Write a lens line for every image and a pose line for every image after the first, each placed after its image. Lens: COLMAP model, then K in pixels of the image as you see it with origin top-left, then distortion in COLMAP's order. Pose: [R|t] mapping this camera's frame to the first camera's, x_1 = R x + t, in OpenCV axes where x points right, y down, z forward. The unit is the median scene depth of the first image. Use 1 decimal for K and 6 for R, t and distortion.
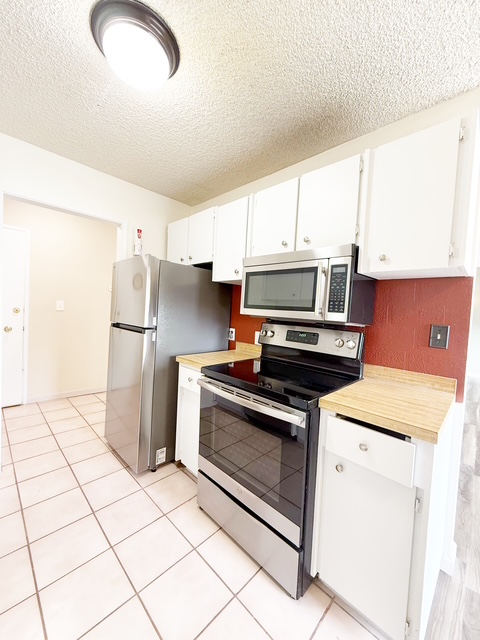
lens RADIAL K [[254.3, 0, 241.2], [0, 254.3, 320.0], [0, 0, 1]] dist [-0.000376, -0.000078]
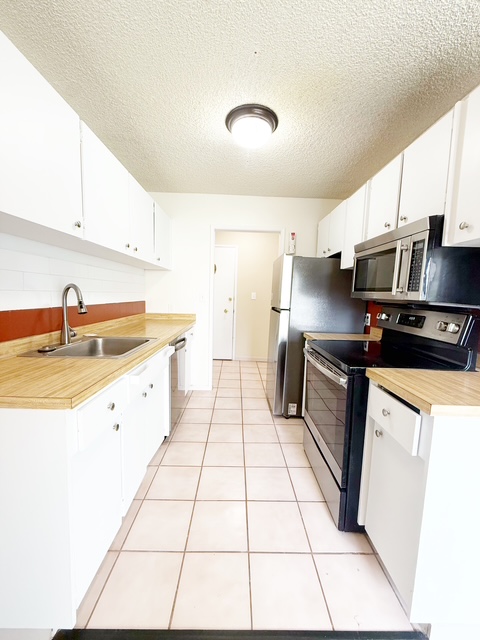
lens RADIAL K [[254.3, 0, 238.7], [0, 254.3, 319.9], [0, 0, 1]] dist [-0.000376, -0.000078]
pose [[0.704992, 0.046131, -0.707714, 0.435633], [-0.025927, 0.998892, 0.039284, 0.043163], [0.708741, -0.009346, 0.705406, -0.112531]]
